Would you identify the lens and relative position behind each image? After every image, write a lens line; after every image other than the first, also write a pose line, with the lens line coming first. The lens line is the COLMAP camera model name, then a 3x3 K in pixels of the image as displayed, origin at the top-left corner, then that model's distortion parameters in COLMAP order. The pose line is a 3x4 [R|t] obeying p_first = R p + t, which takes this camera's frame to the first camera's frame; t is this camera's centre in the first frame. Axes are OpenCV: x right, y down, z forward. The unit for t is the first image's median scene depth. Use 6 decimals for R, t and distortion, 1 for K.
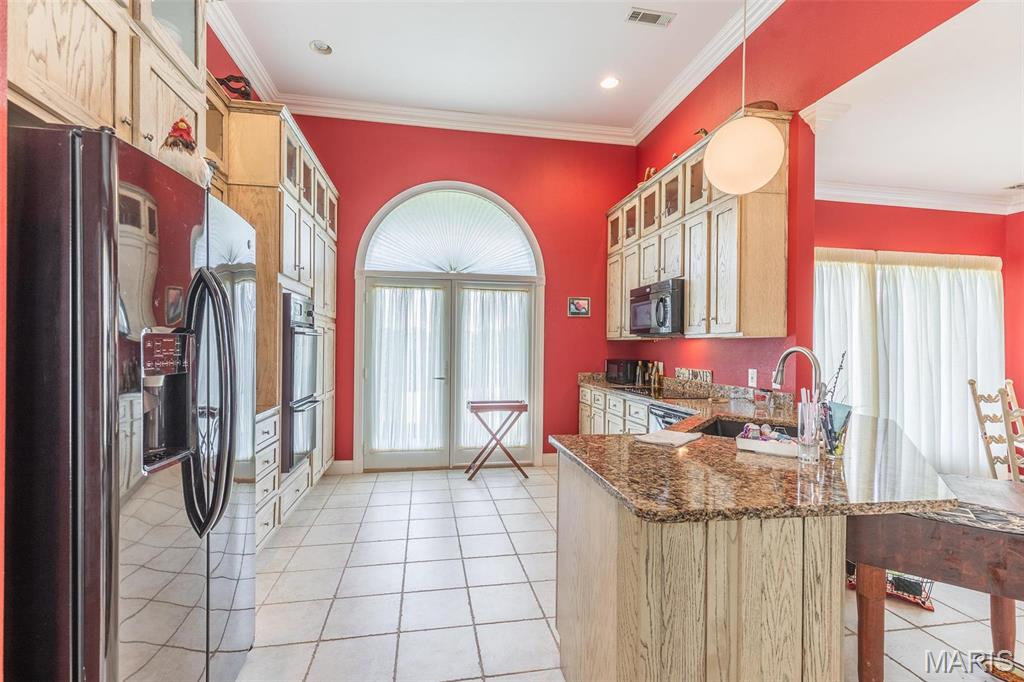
lens RADIAL K [[468.5, 0, 511.7], [0, 468.5, 344.8], [0, 0, 1]] dist [-0.021056, 0.003066]
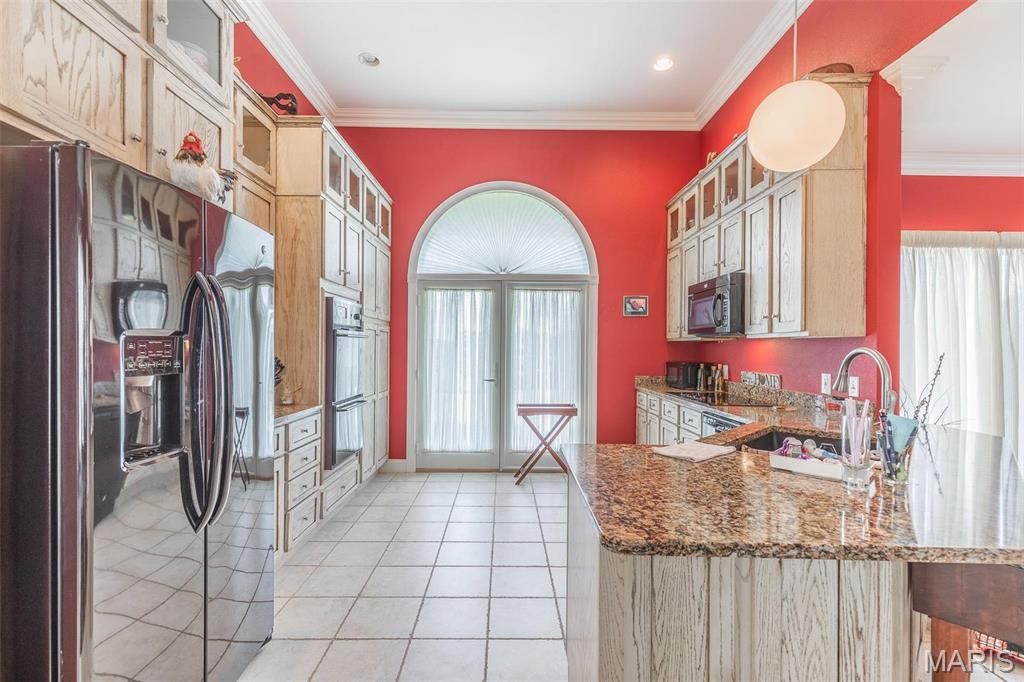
lens RADIAL K [[468.5, 0, 507.4], [0, 468.5, 345.9], [0, 0, 1]] dist [-0.021056, 0.003066]
pose [[0.984153, -0.002703, -0.177301, 0.091906], [0.002292, 0.999994, -0.002521, 0.001619], [0.177307, 0.002075, 0.984153, 0.044479]]
